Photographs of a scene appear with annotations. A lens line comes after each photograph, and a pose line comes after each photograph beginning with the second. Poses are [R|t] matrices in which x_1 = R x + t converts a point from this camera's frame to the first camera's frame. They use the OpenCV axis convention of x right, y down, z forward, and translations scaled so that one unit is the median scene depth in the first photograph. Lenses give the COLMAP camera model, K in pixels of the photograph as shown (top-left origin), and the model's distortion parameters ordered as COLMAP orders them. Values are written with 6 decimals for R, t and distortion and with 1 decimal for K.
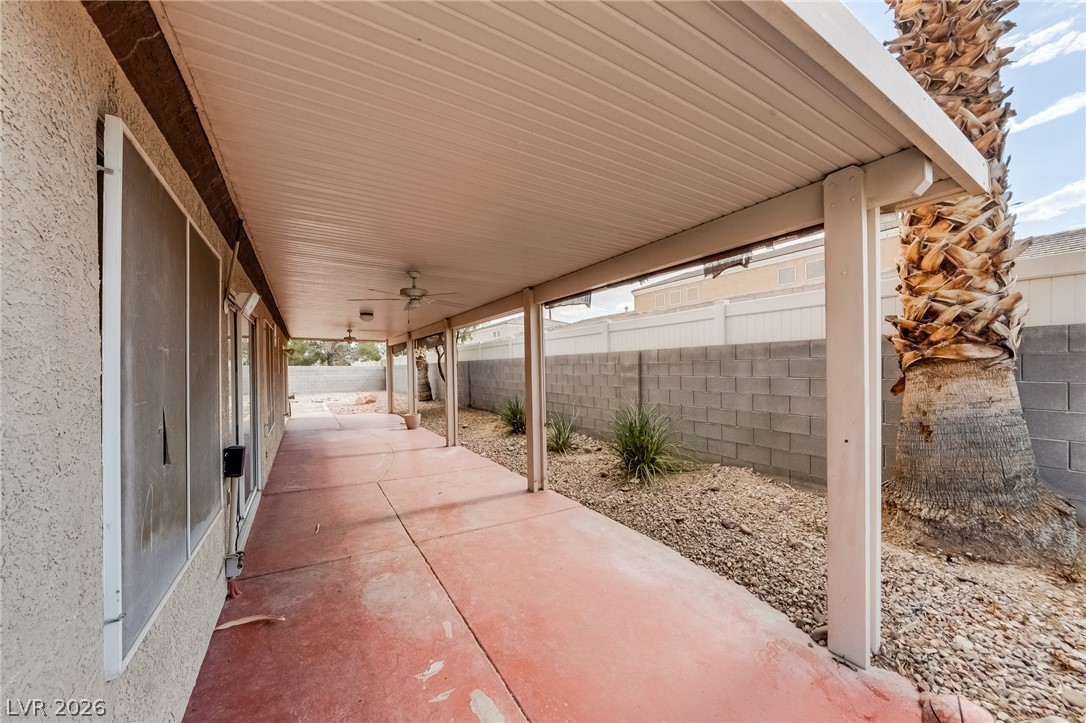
lens RADIAL K [[397.0, 0, 543.3], [0, 397.0, 367.3], [0, 0, 1]] dist [0.001851, -0.000609]
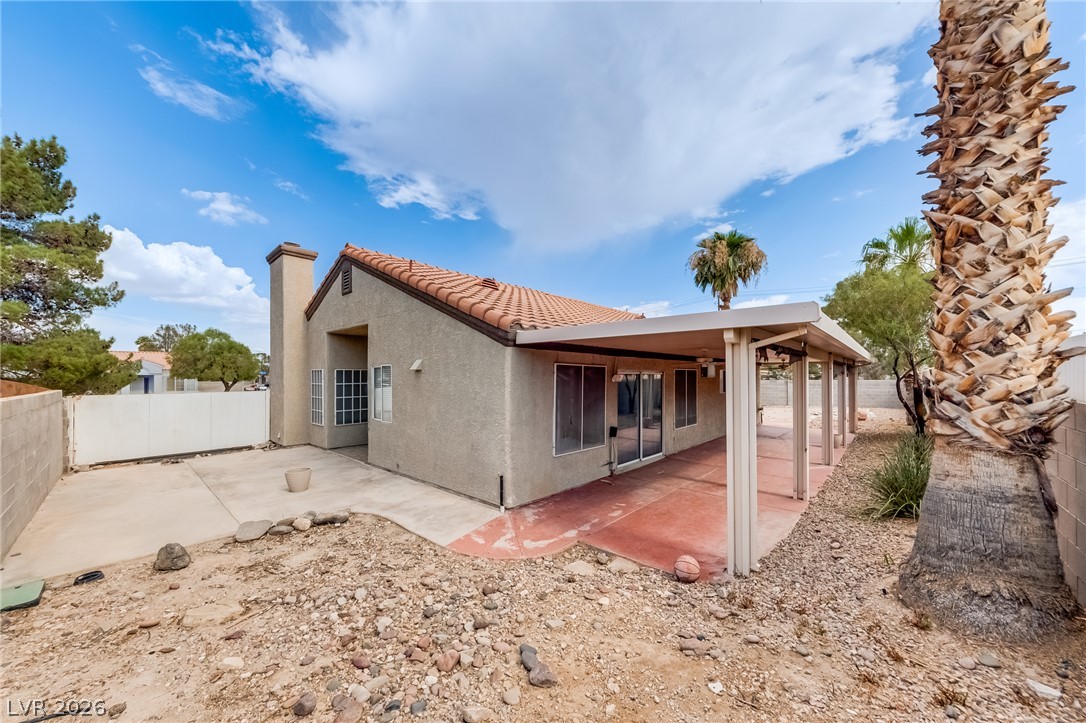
lens RADIAL K [[397.0, 0, 543.4], [0, 397.0, 369.4], [0, 0, 1]] dist [0.001851, -0.000609]
pose [[0.296294, -0.010840, -0.955035, 1.806482], [-0.002400, 0.999924, -0.012094, -0.182883], [0.955094, 0.005876, 0.296245, -0.364393]]
